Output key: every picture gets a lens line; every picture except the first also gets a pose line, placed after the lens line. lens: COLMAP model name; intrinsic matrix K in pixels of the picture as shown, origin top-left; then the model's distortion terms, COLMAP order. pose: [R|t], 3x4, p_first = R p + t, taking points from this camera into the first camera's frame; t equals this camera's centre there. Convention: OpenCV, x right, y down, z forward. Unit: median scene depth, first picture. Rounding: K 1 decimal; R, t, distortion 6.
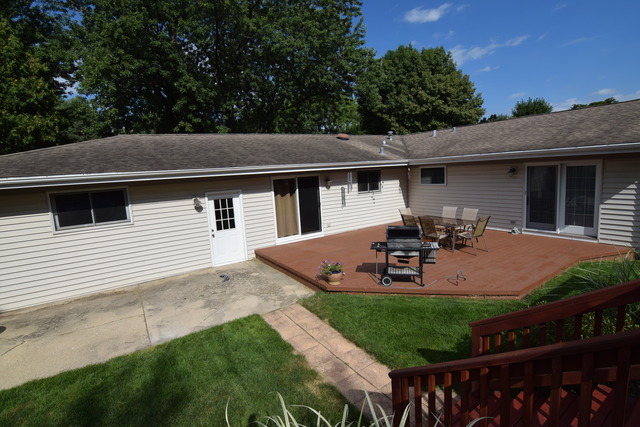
lens RADIAL K [[306.7, 0, 319.4], [0, 306.7, 211.1], [0, 0, 1]] dist [-0.008833, -0.007406]
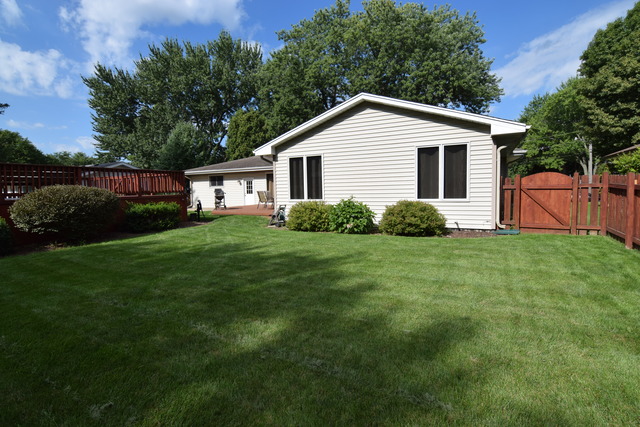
lens RADIAL K [[315.2, 0, 320.3], [0, 315.2, 213.3], [0, 0, 1]] dist [-0.009183, -0.008373]
pose [[0.482808, 0.116639, -0.867924, 2.016136], [-0.124483, 0.990167, 0.063820, -0.014407], [0.866834, 0.077229, 0.492580, 0.254348]]
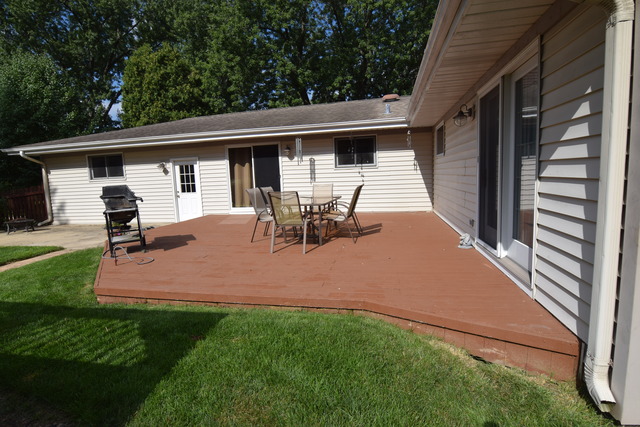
lens RADIAL K [[315.2, 0, 319.1], [0, 315.2, 212.8], [0, 0, 1]] dist [-0.009183, -0.008373]
pose [[0.704540, 0.114883, -0.700304, 0.806828], [-0.093230, 0.993241, 0.069145, 0.008557], [0.703514, 0.016574, 0.710488, 0.484233]]
